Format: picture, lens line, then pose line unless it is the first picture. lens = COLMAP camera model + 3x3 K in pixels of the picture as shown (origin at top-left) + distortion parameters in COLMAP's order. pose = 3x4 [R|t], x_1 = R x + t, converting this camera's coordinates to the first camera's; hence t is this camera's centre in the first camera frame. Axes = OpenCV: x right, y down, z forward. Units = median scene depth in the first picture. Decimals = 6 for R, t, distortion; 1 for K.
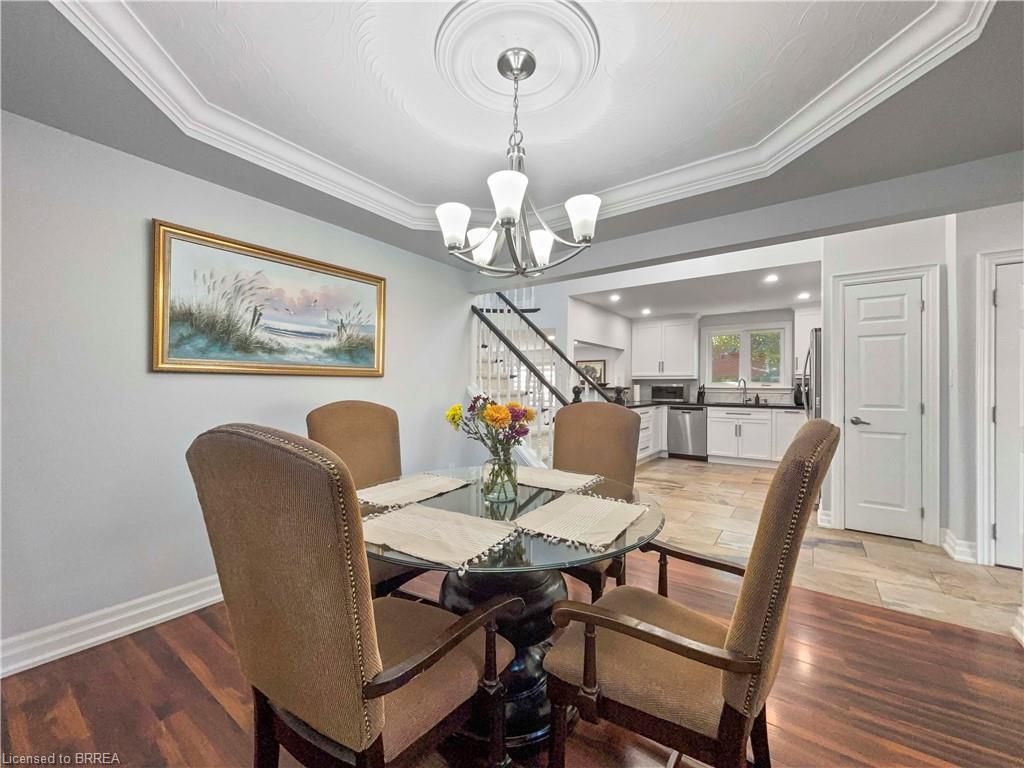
lens RADIAL K [[410.6, 0, 512.0], [0, 410.6, 384.0], [0, 0, 1]] dist [0.000547, -0.000389]
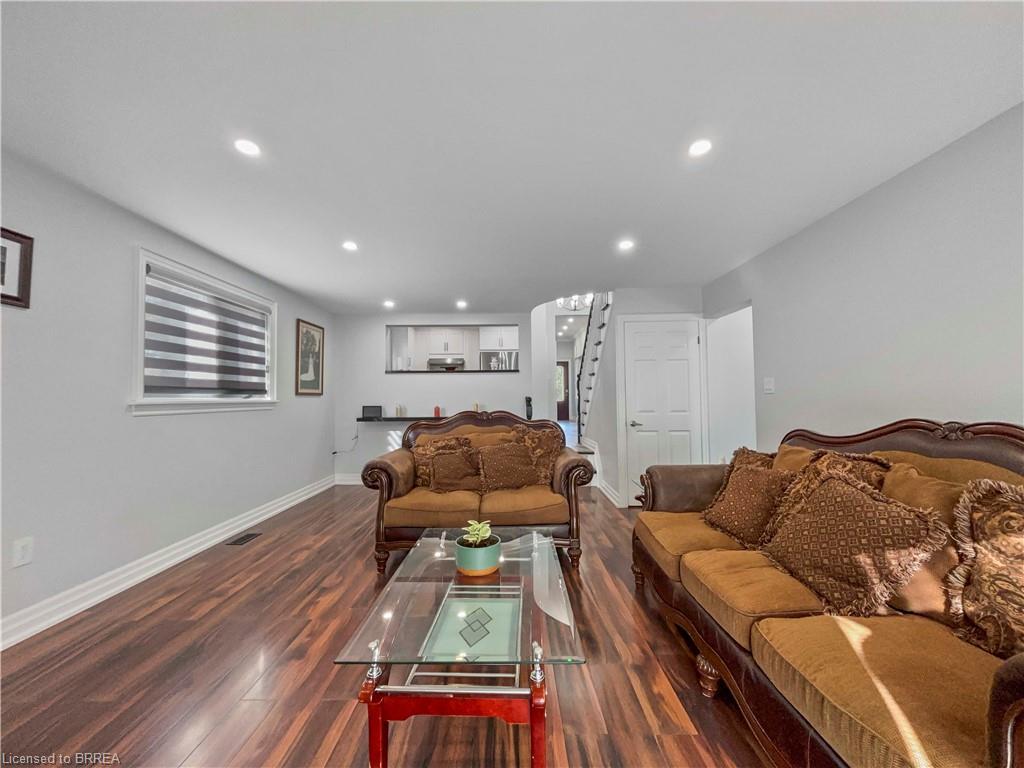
lens RADIAL K [[410.6, 0, 512.0], [0, 410.6, 384.0], [0, 0, 1]] dist [0.000547, -0.000389]
pose [[-0.589167, 0.024896, 0.807628, -0.574260], [-0.004499, 0.999409, -0.034090, 0.063317], [-0.807999, -0.023718, -0.588707, 1.353064]]
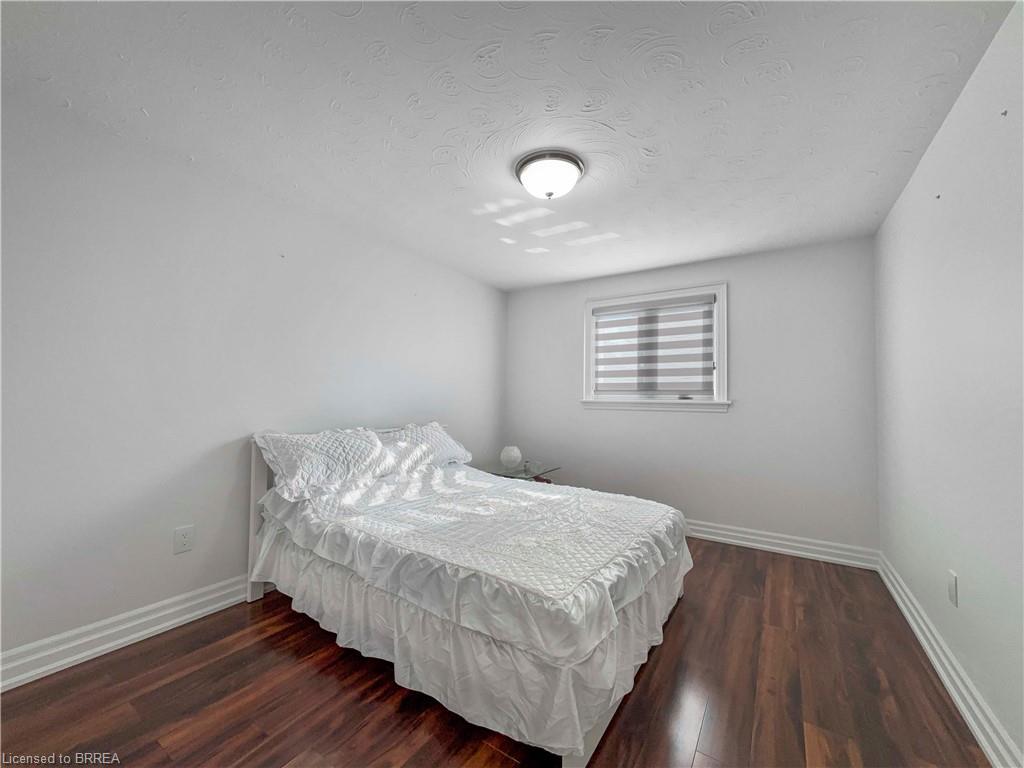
lens RADIAL K [[410.6, 0, 512.0], [0, 410.6, 384.0], [0, 0, 1]] dist [0.000547, -0.000389]
pose [[0.998034, 0.000498, 0.062666, -0.152338], [0.000982, 0.999722, -0.023579, 0.057970], [-0.062661, 0.023594, 0.997756, 0.768604]]
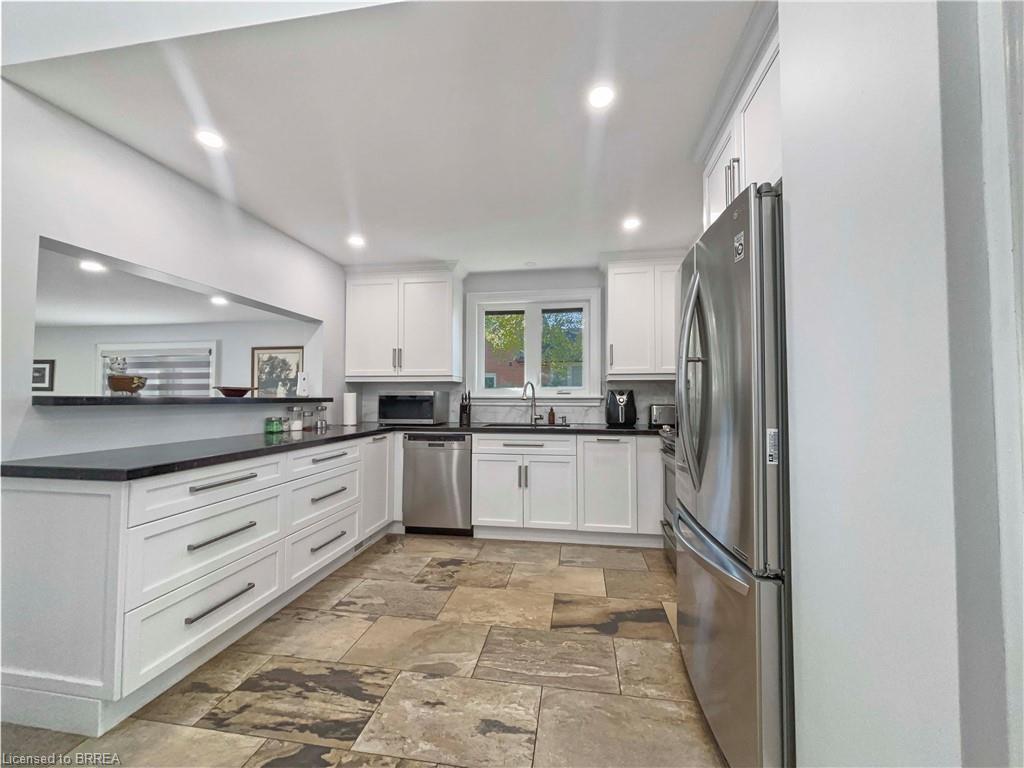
lens RADIAL K [[410.6, 0, 512.0], [0, 410.6, 384.0], [0, 0, 1]] dist [0.000547, -0.000389]
pose [[0.889375, 0.005762, 0.457143, 0.263432], [0.002890, 0.999830, -0.018225, 0.001052], [-0.457170, 0.017530, 0.889207, 0.476405]]
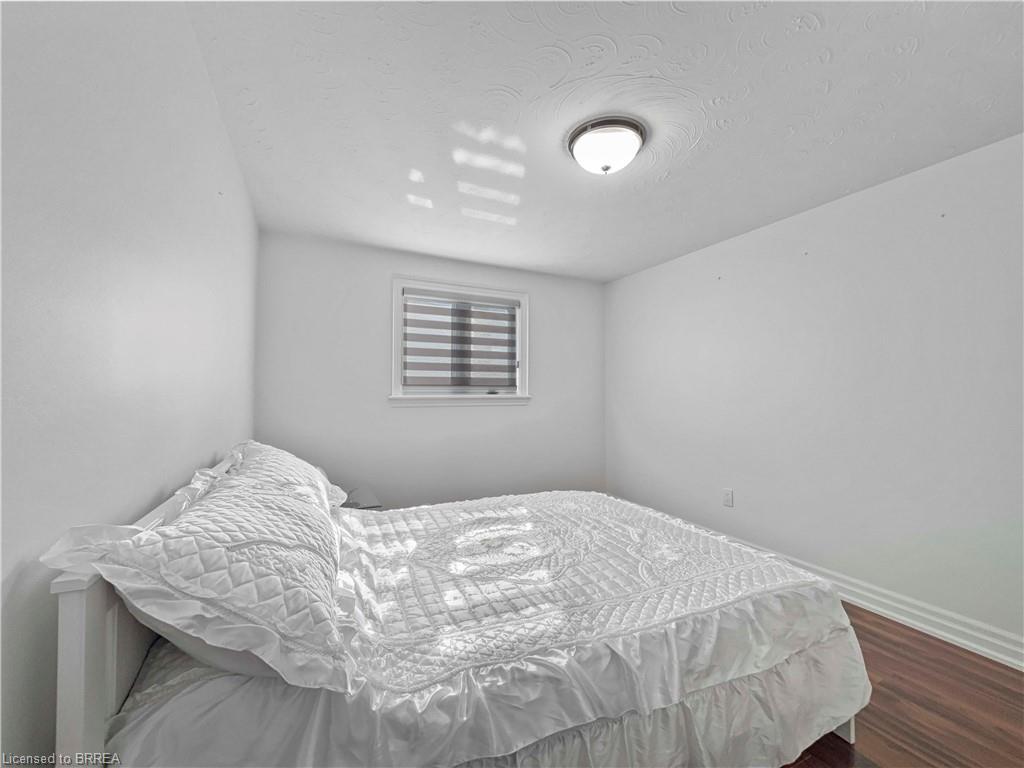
lens RADIAL K [[410.6, 0, 512.0], [0, 410.6, 384.0], [0, 0, 1]] dist [0.000547, -0.000389]
pose [[0.456870, 0.007914, 0.889498, -0.396188], [-0.006297, 0.999964, -0.005663, 0.054344], [-0.889511, -0.003015, 0.456903, 1.018514]]
